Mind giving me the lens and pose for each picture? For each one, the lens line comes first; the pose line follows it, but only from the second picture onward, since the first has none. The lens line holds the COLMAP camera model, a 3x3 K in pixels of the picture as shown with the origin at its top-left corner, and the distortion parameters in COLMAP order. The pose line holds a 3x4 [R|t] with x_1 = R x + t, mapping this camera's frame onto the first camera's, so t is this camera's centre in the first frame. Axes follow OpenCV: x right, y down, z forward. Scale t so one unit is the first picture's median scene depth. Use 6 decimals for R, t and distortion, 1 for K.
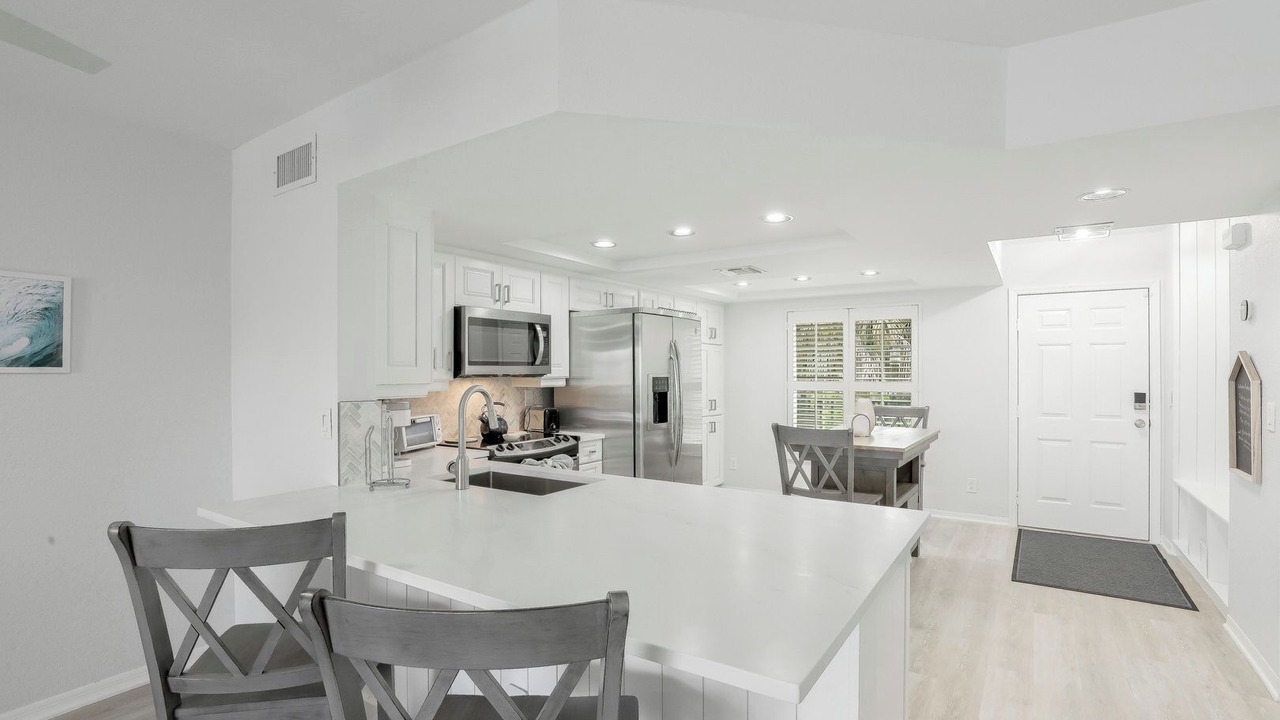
lens RADIAL K [[600.6, 0, 639.7], [0, 600.6, 373.7], [0, 0, 1]] dist [-0.035136, -0.000138]
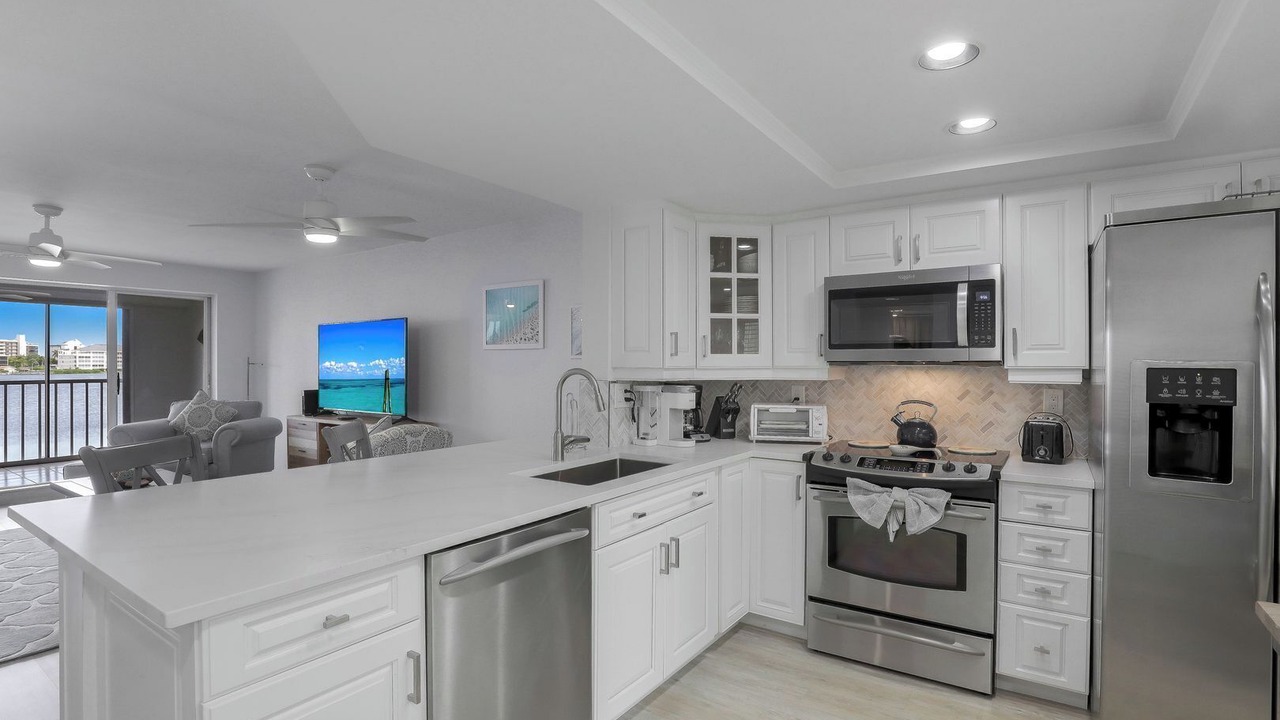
lens RADIAL K [[597.4, 0, 639.5], [0, 597.4, 363.3], [0, 0, 1]] dist [-0.027275, 0.000310]
pose [[-0.021188, 0.002599, -0.999772, 0.423514], [-0.008534, 0.999960, 0.002780, 0.003838], [0.999739, 0.008591, -0.021165, 0.605951]]
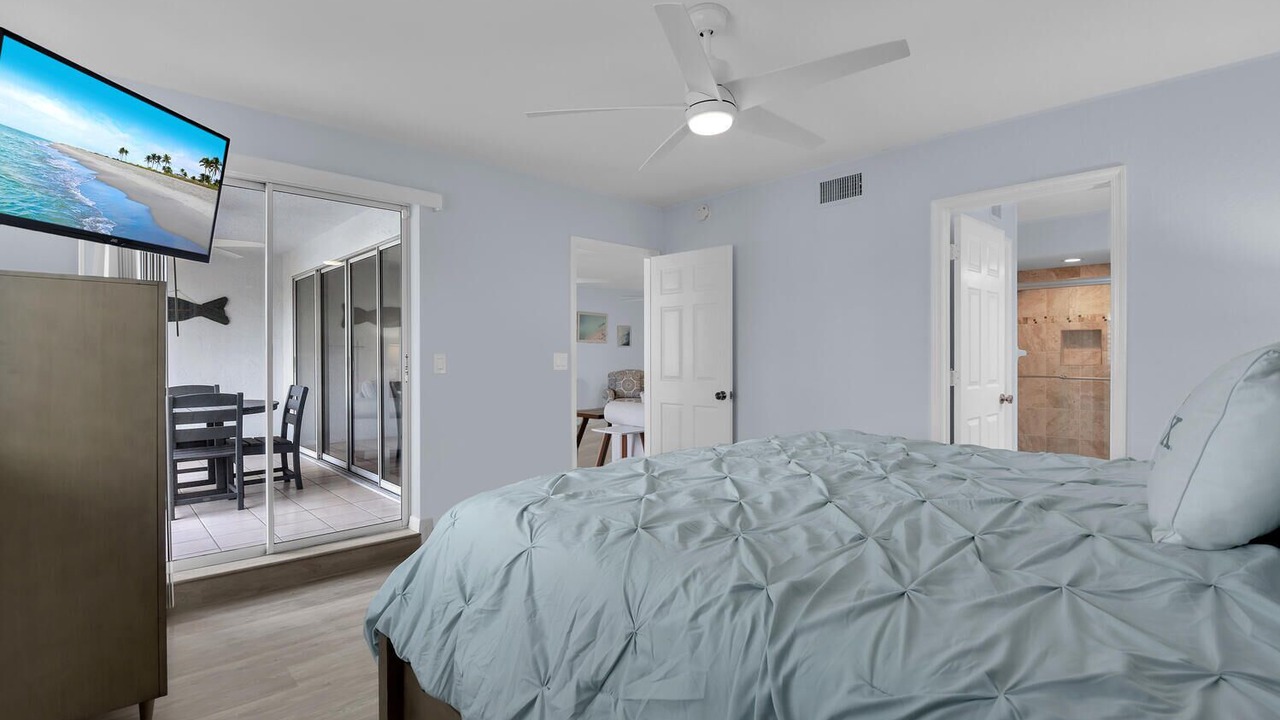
lens RADIAL K [[597.4, 0, 639.5], [0, 597.4, 363.3], [0, 0, 1]] dist [-0.027275, 0.000310]
pose [[0.977282, 0.001103, -0.211941, 0.029095], [0.001475, 0.999927, 0.012007, 0.034759], [0.211939, -0.012047, 0.977209, -1.843668]]
